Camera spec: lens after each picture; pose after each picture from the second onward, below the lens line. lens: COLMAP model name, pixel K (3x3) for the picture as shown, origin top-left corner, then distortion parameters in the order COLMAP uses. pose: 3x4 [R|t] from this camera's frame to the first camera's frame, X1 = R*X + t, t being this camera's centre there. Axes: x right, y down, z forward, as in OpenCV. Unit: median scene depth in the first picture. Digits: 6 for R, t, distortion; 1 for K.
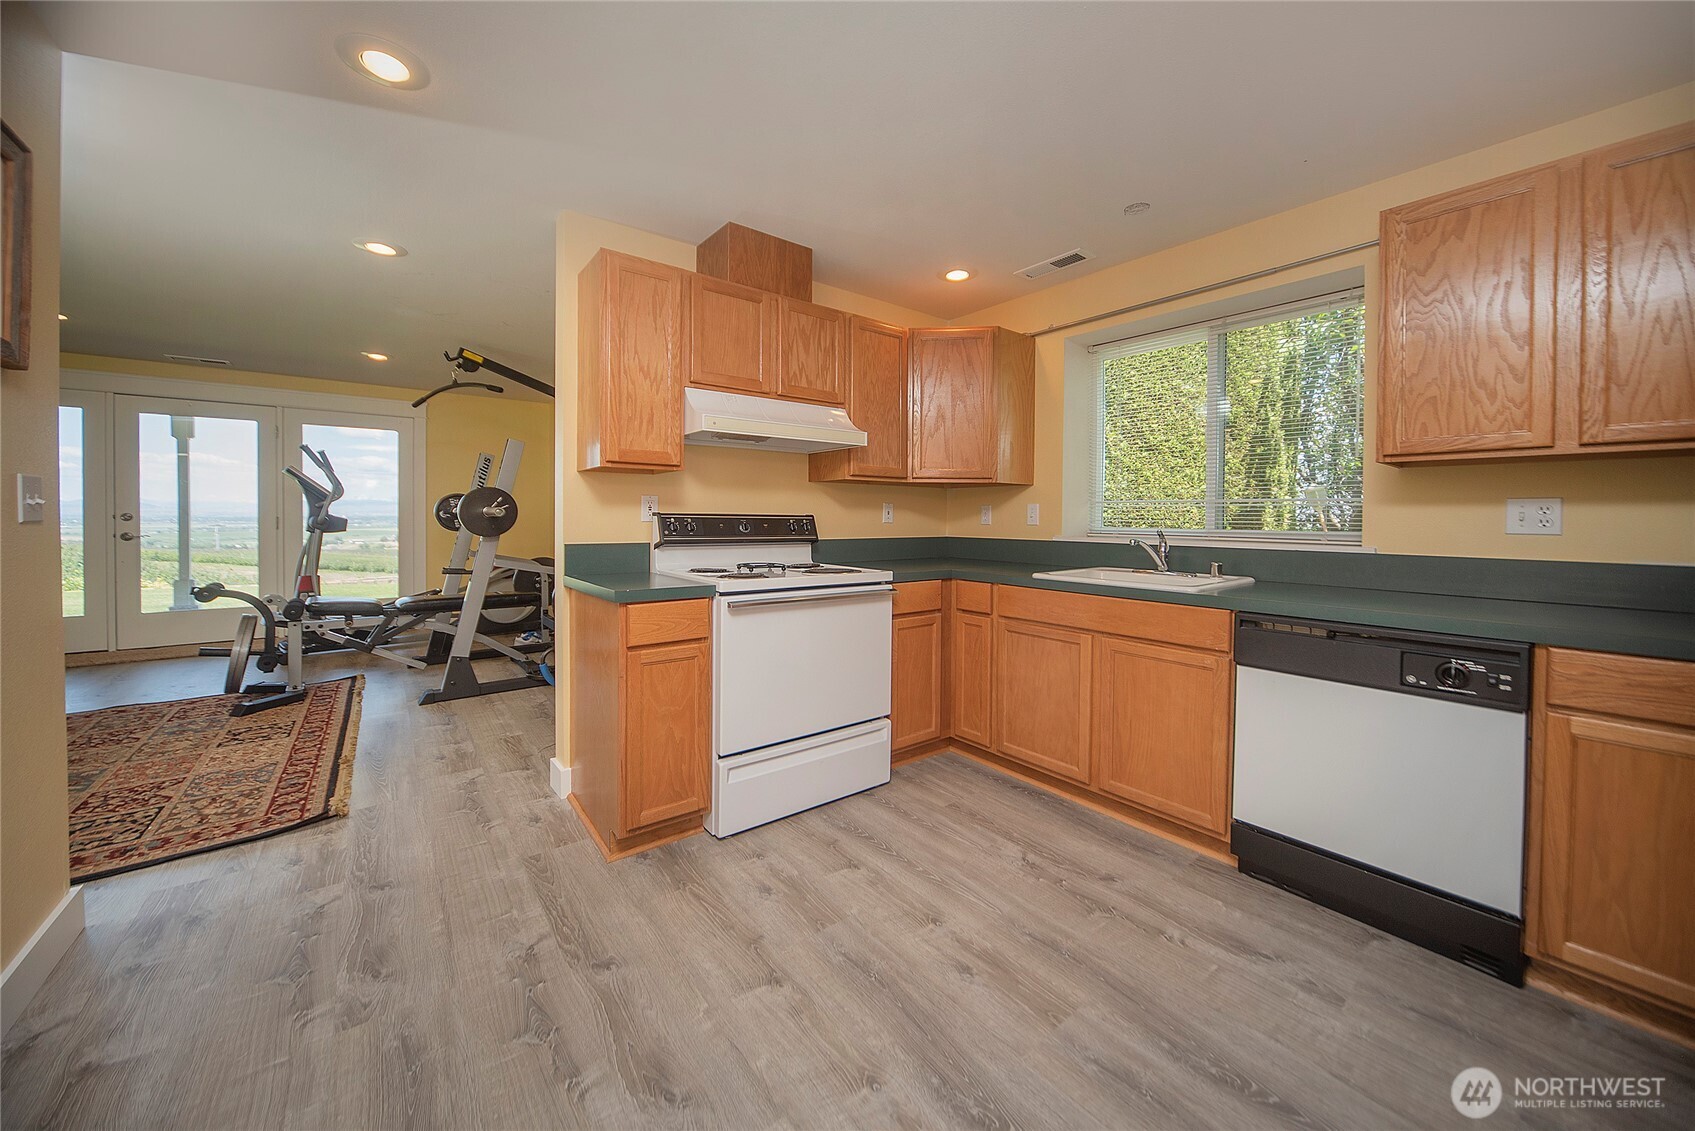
lens RADIAL K [[601.0, 0, 857.9], [0, 601.0, 519.8], [0, 0, 1]] dist [-0.015367, 0.000091]
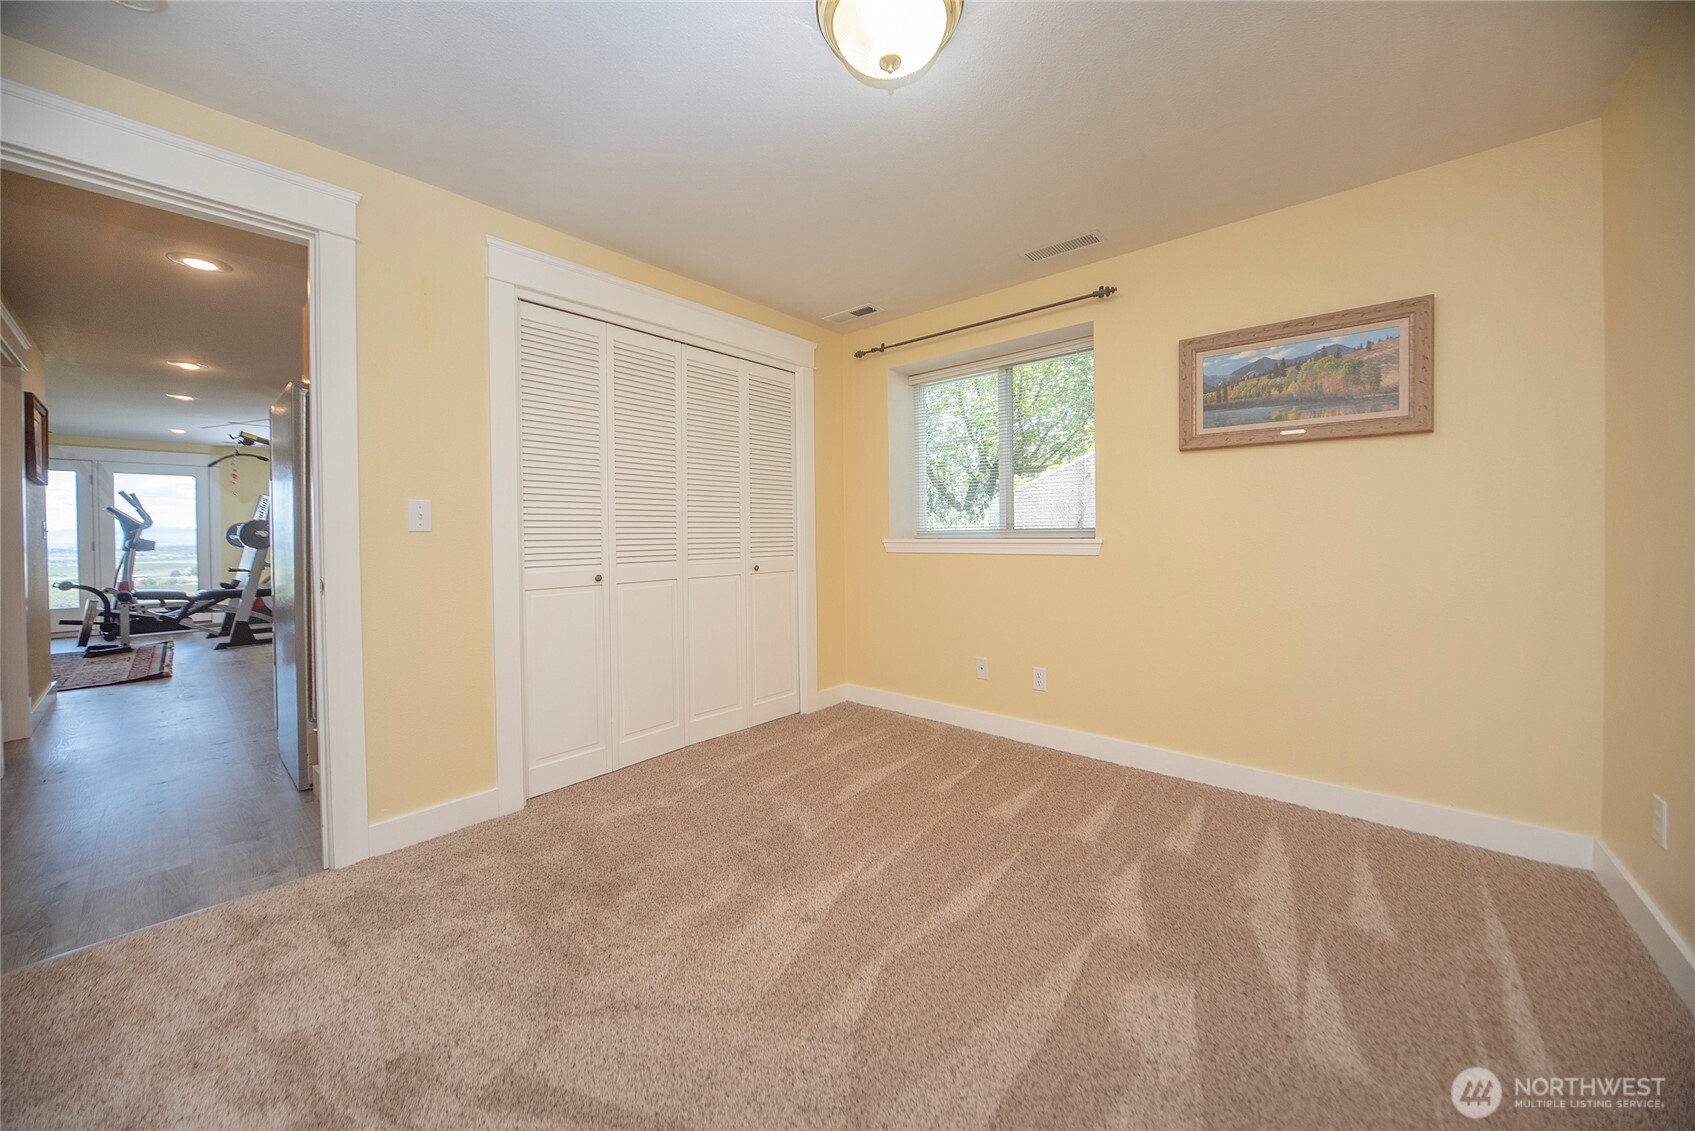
lens RADIAL K [[596.2, 0, 847.0], [0, 596.2, 535.4], [0, 0, 1]] dist [-0.015090, -0.000003]
pose [[0.983479, -0.018768, 0.180047, 0.148508], [0.019277, 0.999814, -0.001075, 0.004992], [-0.179993, 0.004528, 0.983657, -0.192767]]
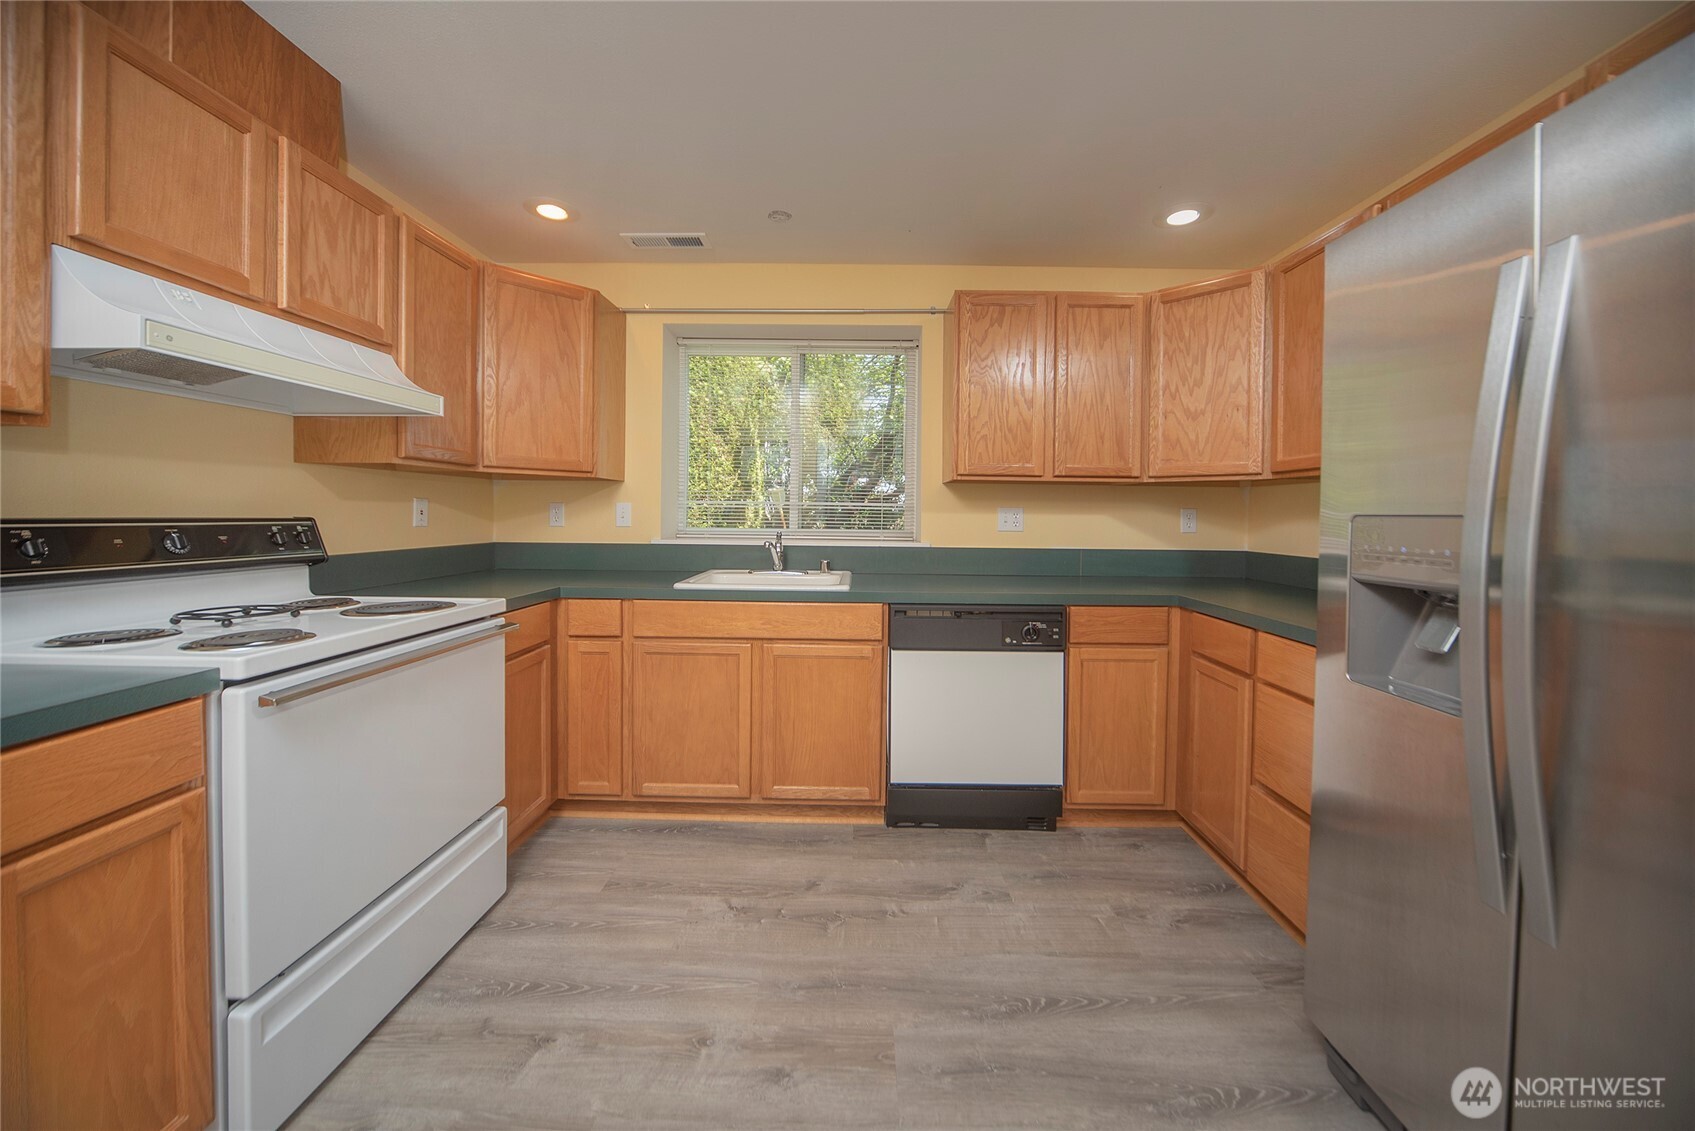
lens RADIAL K [[601.0, 0, 857.9], [0, 601.0, 519.8], [0, 0, 1]] dist [-0.015367, 0.000091]
pose [[0.640817, -0.008494, 0.767647, -0.277210], [-0.001738, 0.999920, 0.012514, -0.022013], [-0.767692, -0.009353, 0.640751, 0.288035]]
